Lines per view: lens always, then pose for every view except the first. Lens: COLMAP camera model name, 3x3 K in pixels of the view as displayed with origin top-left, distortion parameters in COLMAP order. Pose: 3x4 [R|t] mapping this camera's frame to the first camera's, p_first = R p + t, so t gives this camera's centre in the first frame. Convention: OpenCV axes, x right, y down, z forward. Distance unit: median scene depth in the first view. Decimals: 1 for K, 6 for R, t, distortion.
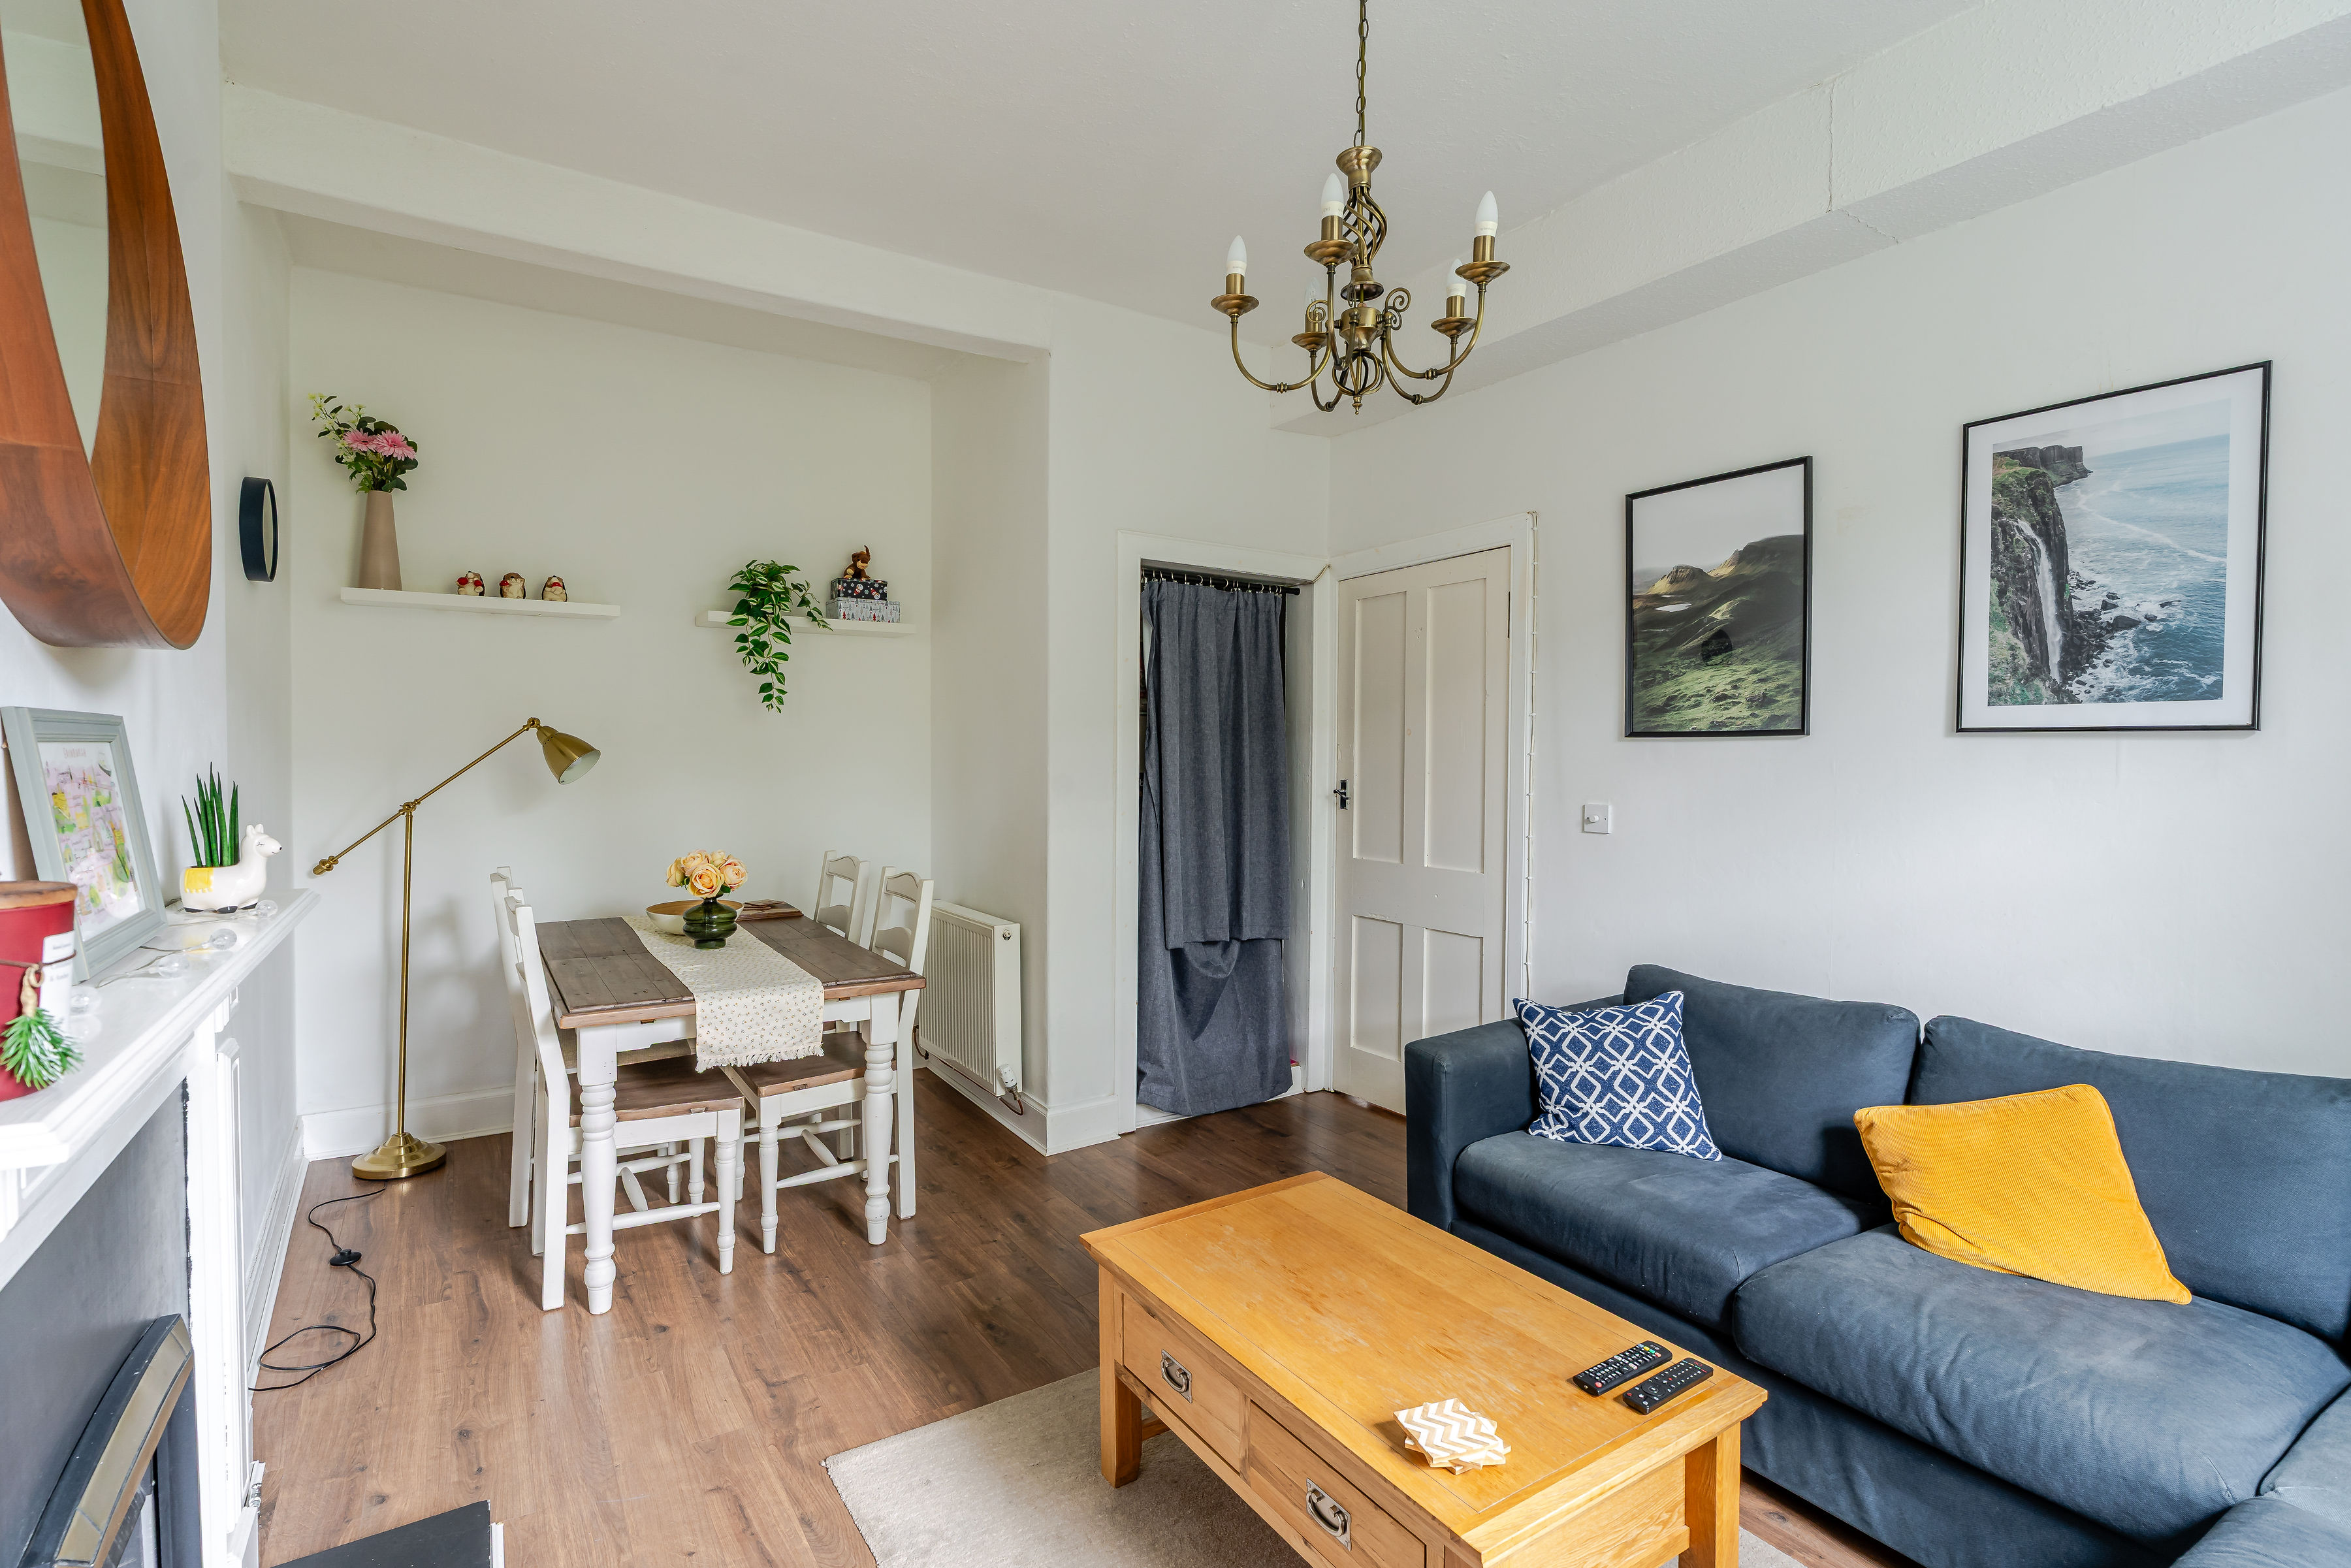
lens RADIAL K [[1104.7, 0, 1170.5], [0, 1104.7, 780.7], [0, 0, 1]] dist [-0.004705, 0.001019]
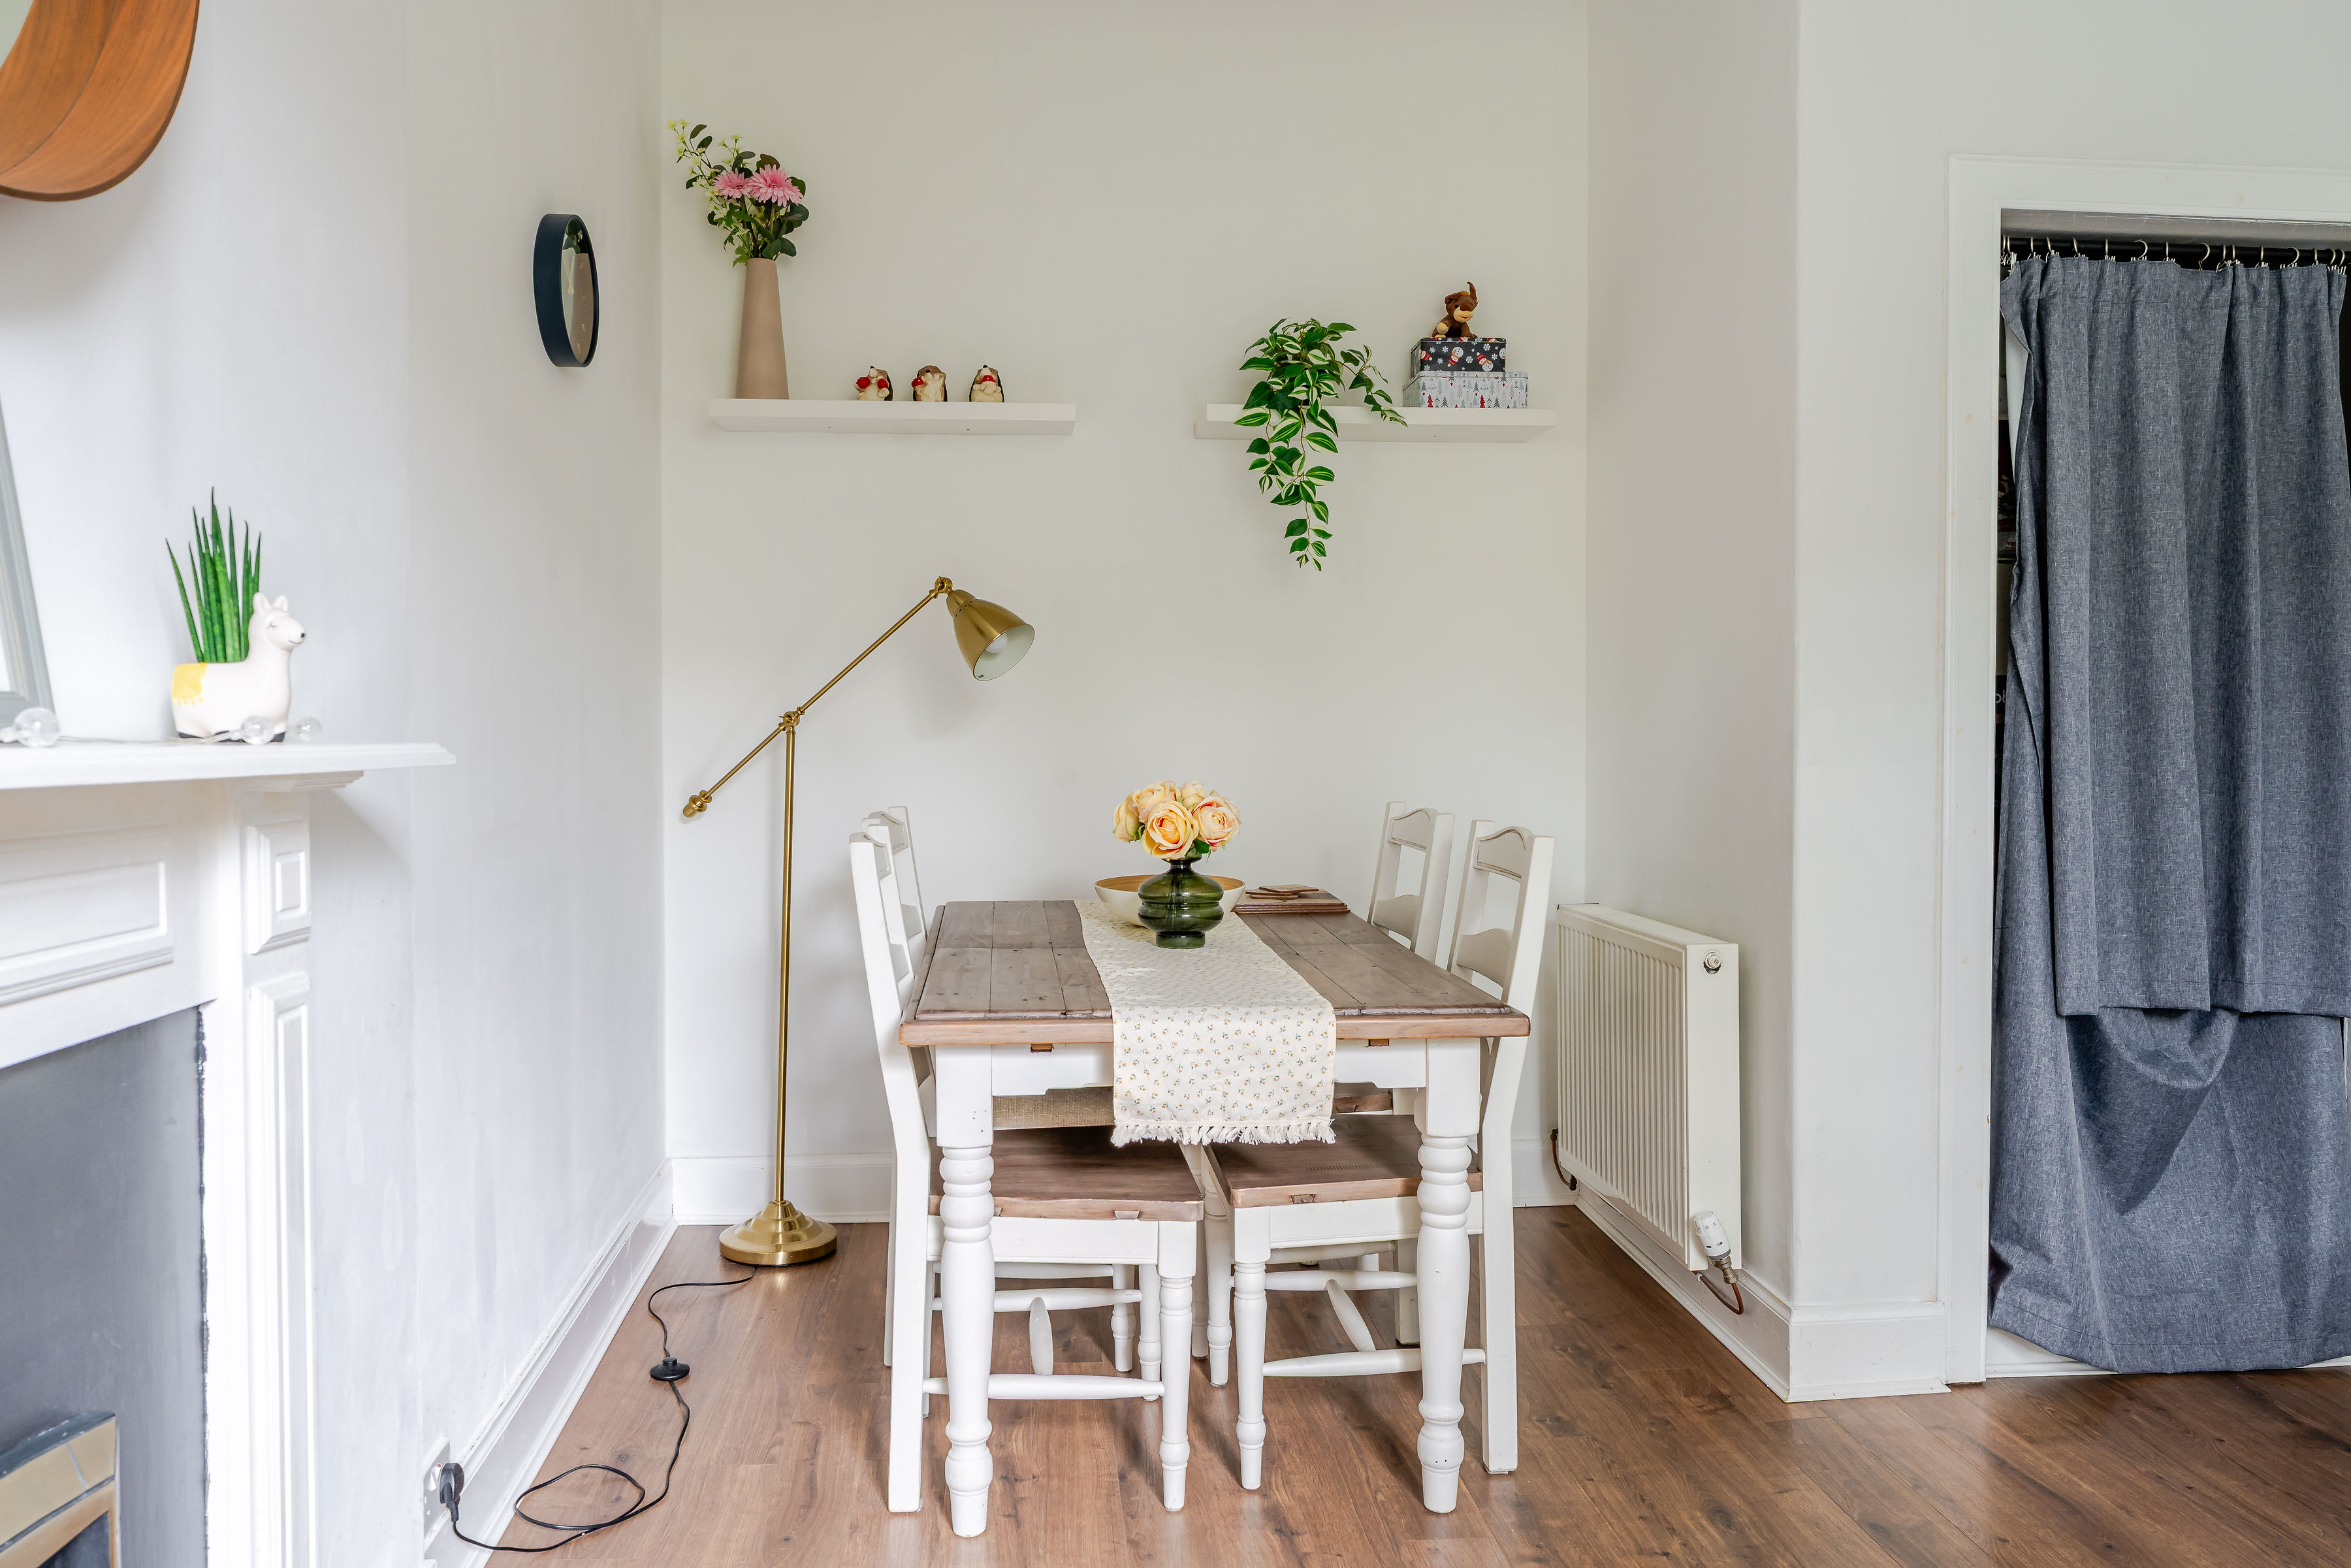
lens RADIAL K [[1693.6, 0, 1169.5], [0, 1693.6, 779.2], [0, 0, 1]] dist [-0.005314, 0.007098]
pose [[0.880941, 0.003182, -0.473216, 0.004464], [-0.004334, 0.999990, -0.001344, 0.060862], [0.473207, 0.003235, 0.880945, 0.194573]]
